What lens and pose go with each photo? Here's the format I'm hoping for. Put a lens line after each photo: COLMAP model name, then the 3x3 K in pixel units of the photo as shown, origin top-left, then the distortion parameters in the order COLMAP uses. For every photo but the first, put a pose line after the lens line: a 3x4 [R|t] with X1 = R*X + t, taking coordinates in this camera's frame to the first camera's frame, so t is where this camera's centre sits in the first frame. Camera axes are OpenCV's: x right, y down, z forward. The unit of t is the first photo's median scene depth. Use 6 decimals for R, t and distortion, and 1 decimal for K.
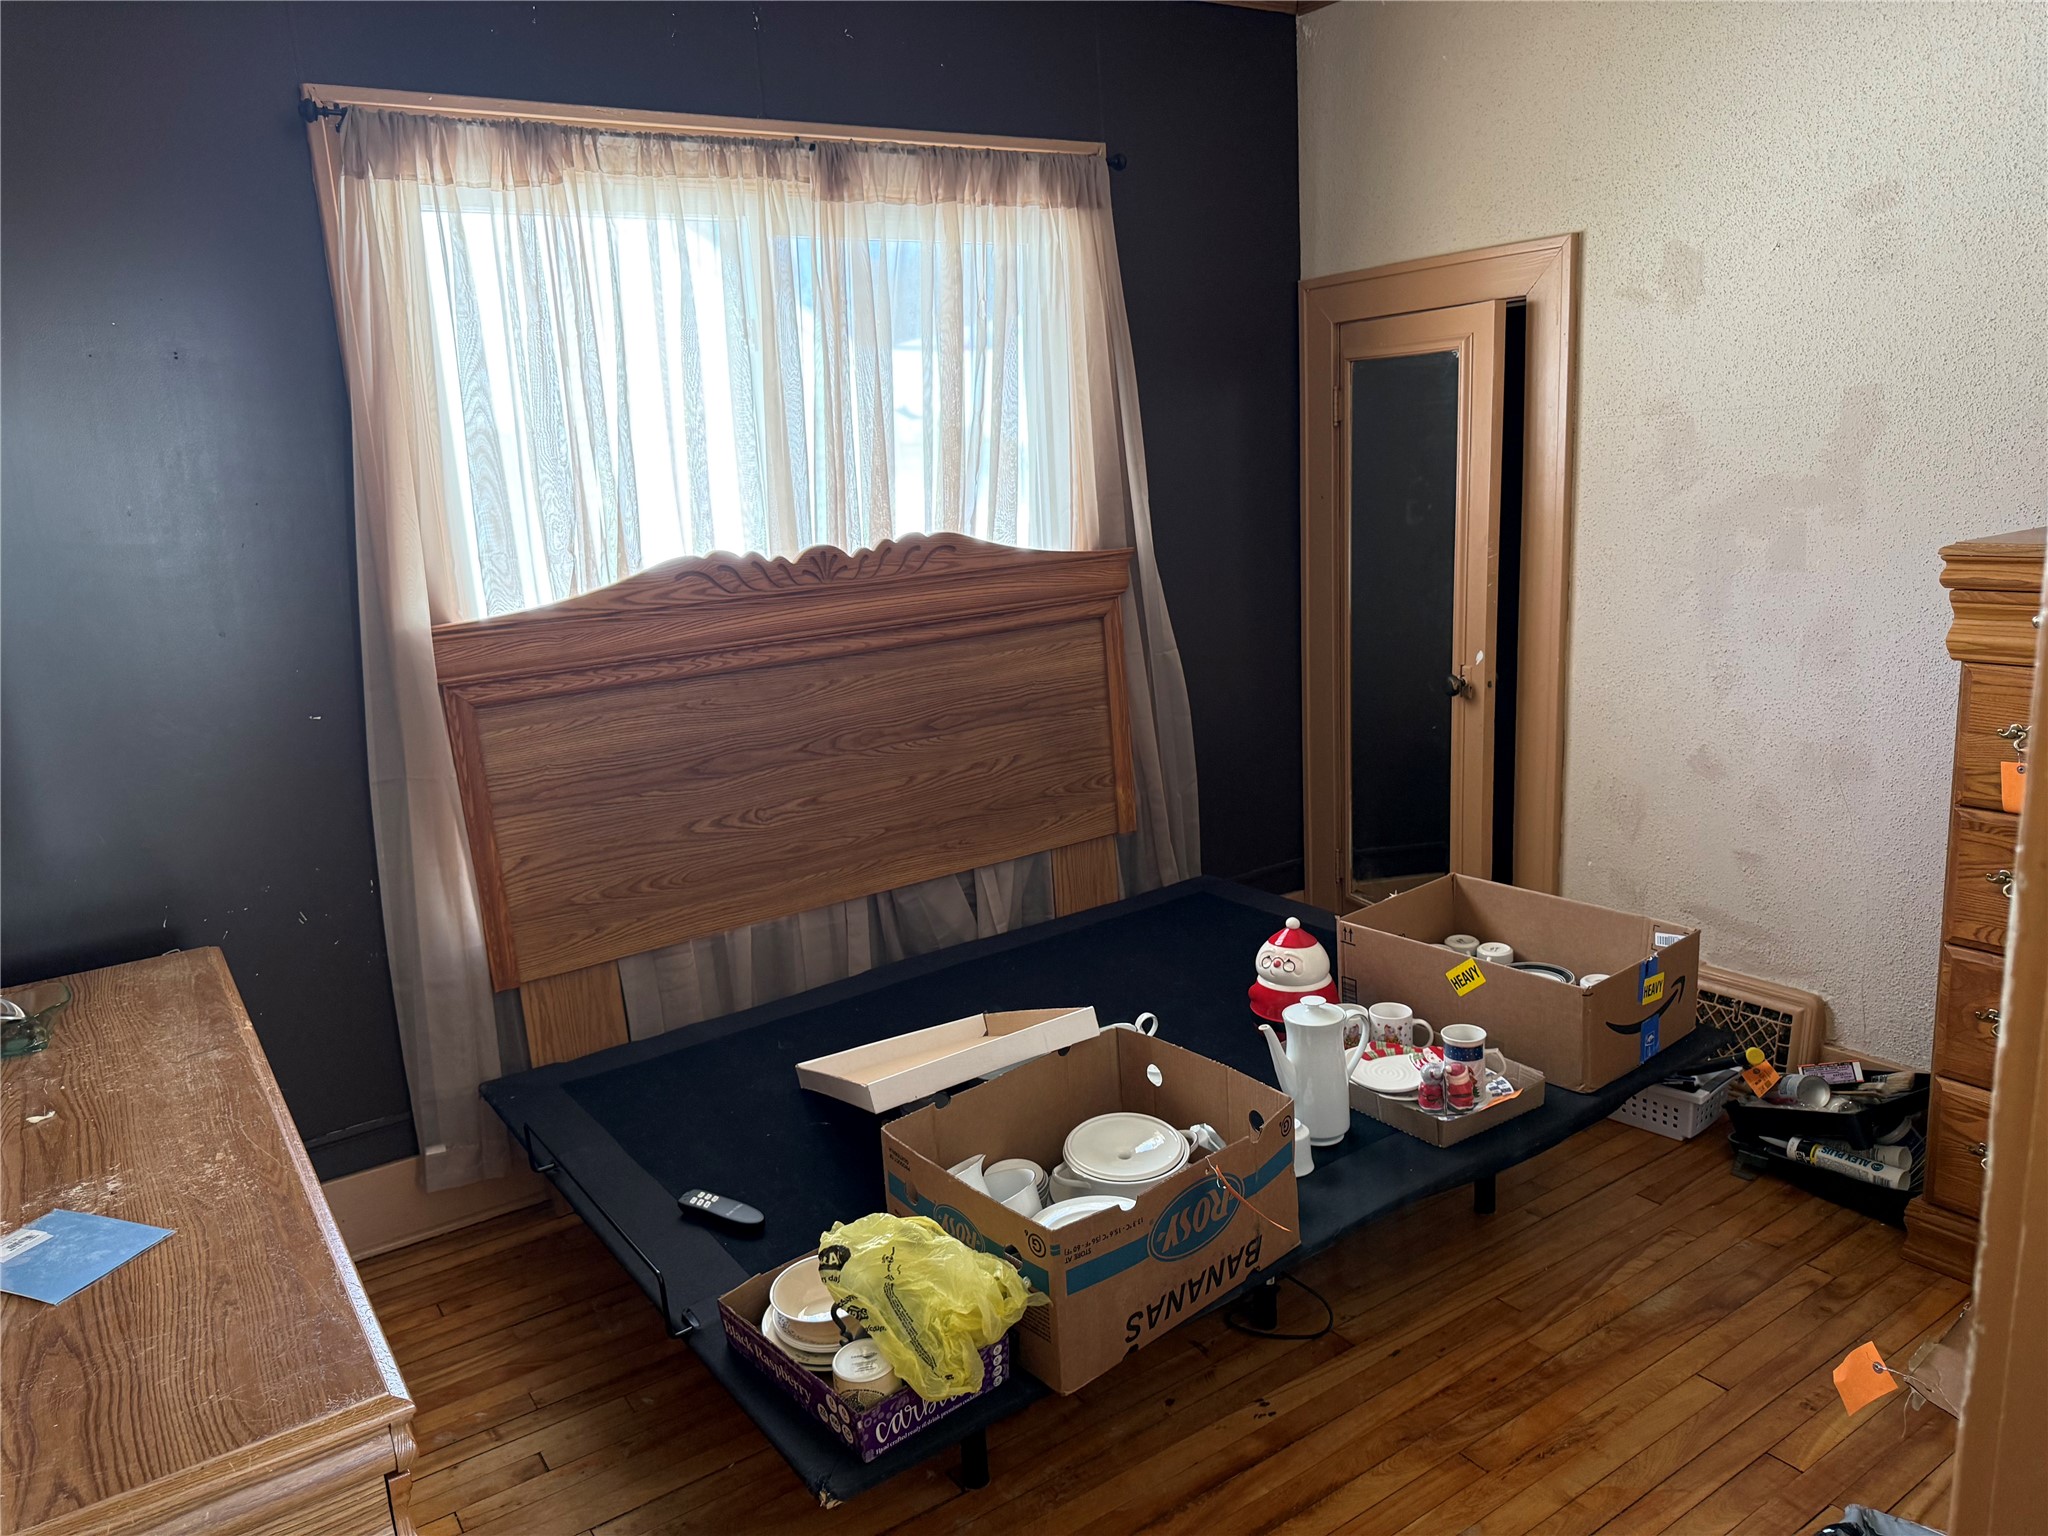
lens RADIAL K [[1459.2, 0, 1023.9], [0, 1459.2, 774.6], [0, 0, 1]] dist [0.056137, -0.083364]
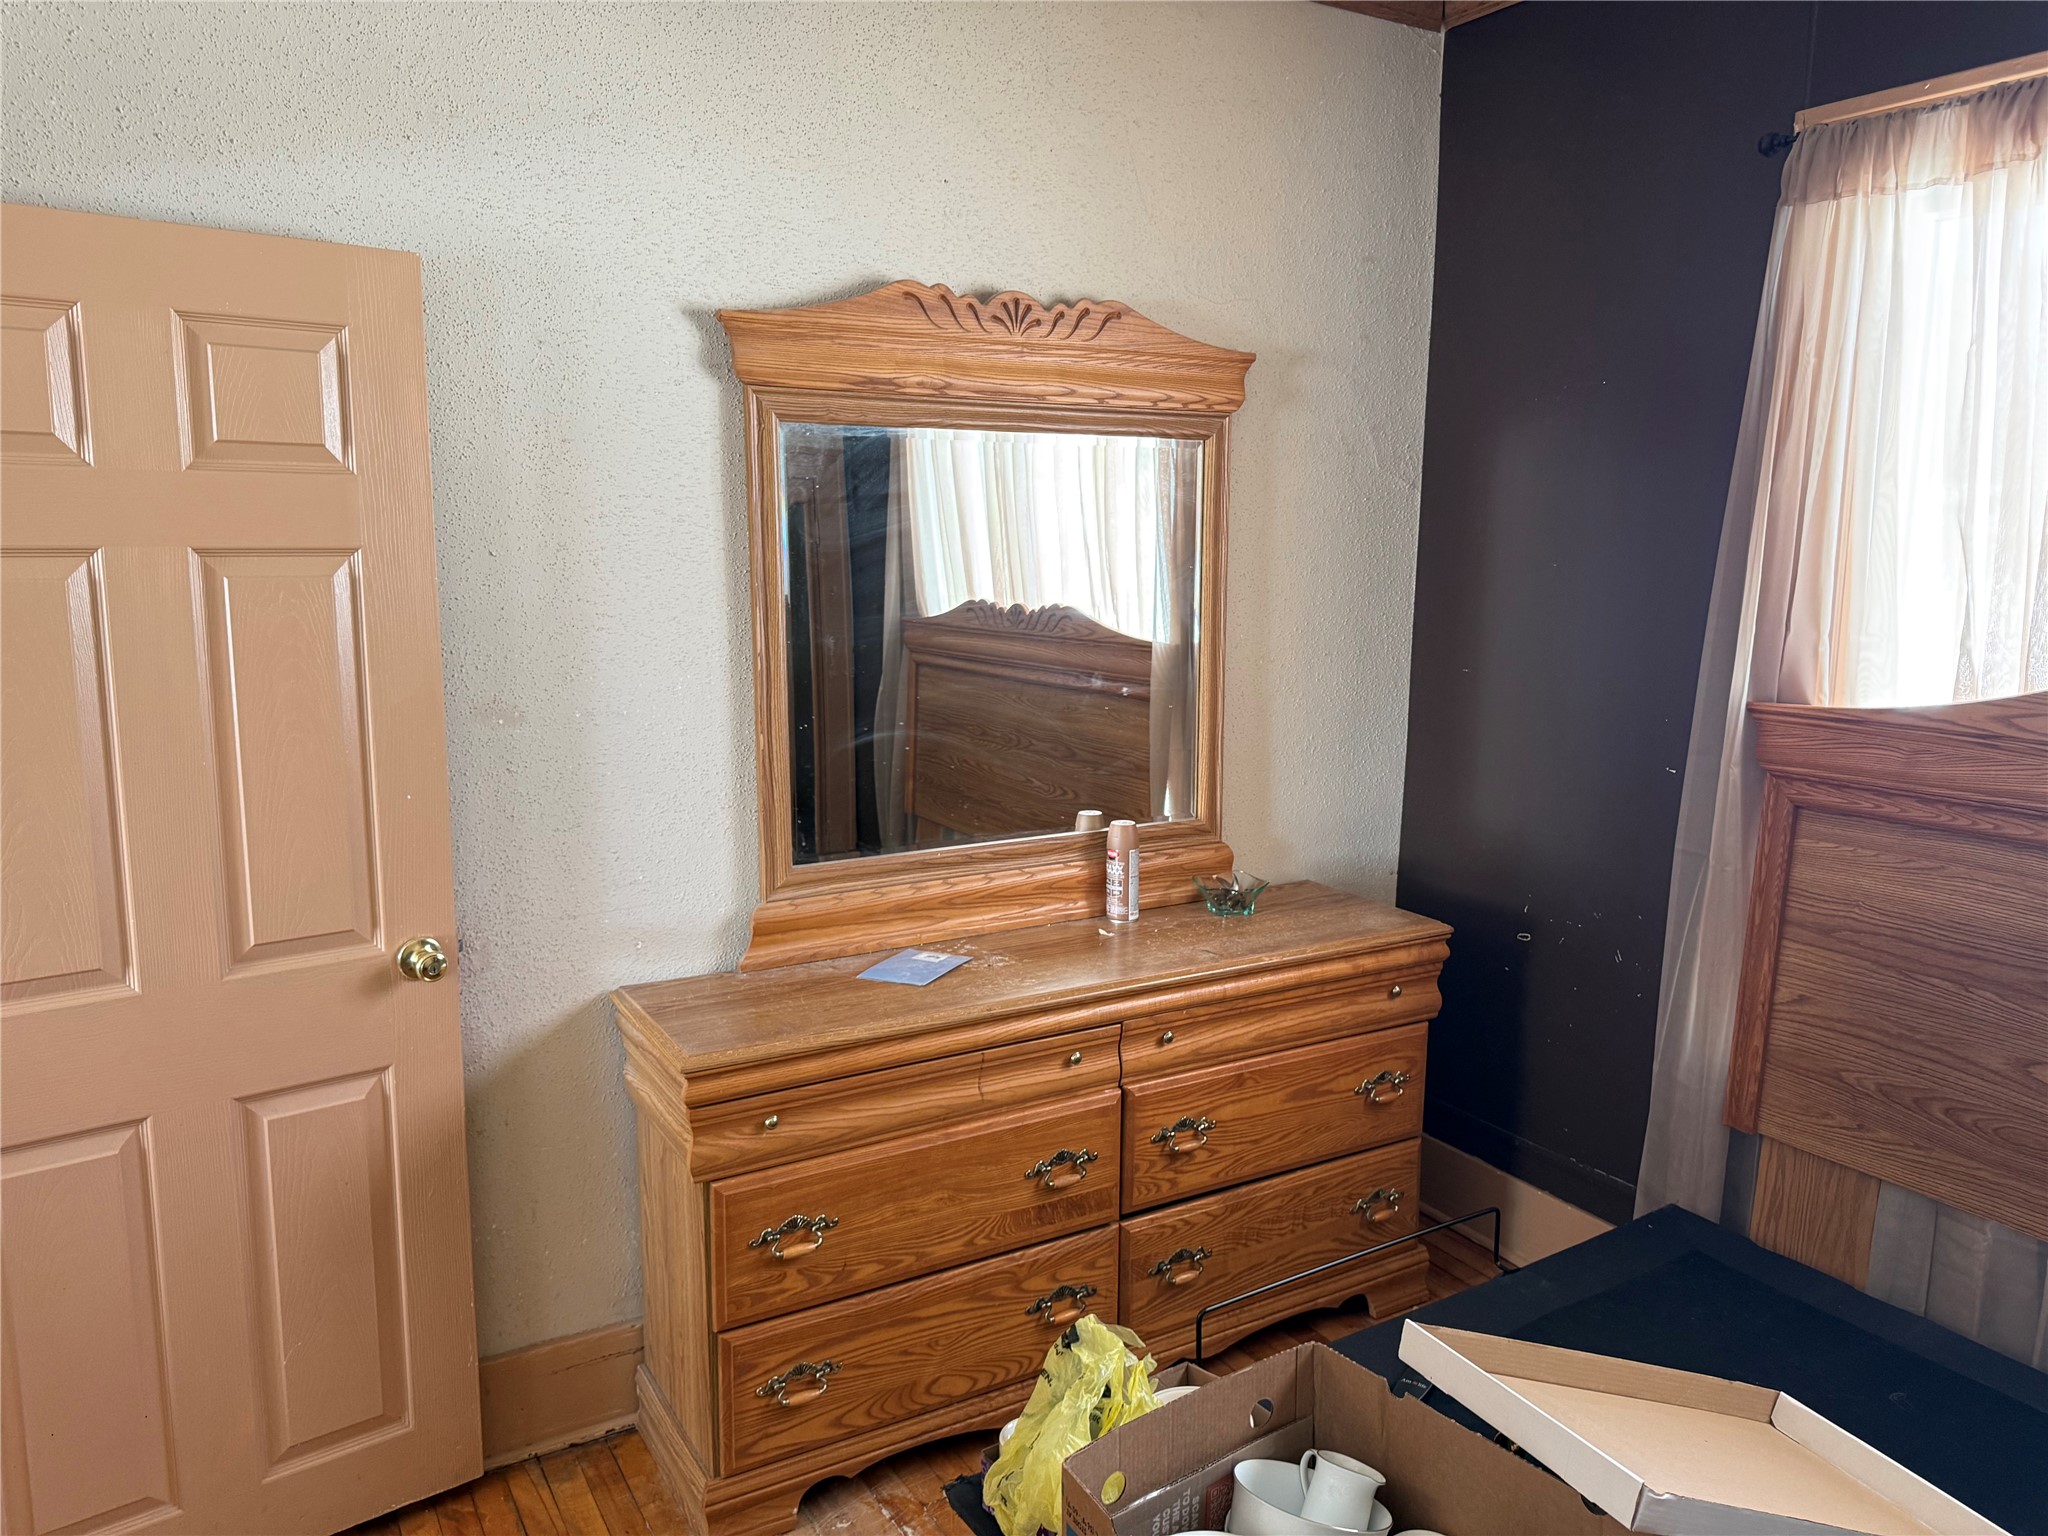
lens RADIAL K [[1459.2, 0, 1023.9], [0, 1459.2, 774.6], [0, 0, 1]] dist [0.056137, -0.083364]
pose [[-0.056316, 0.213150, -0.975395, 0.474065], [-0.236755, 0.946230, 0.220446, -0.143710], [0.969936, 0.243344, -0.002823, 0.560869]]
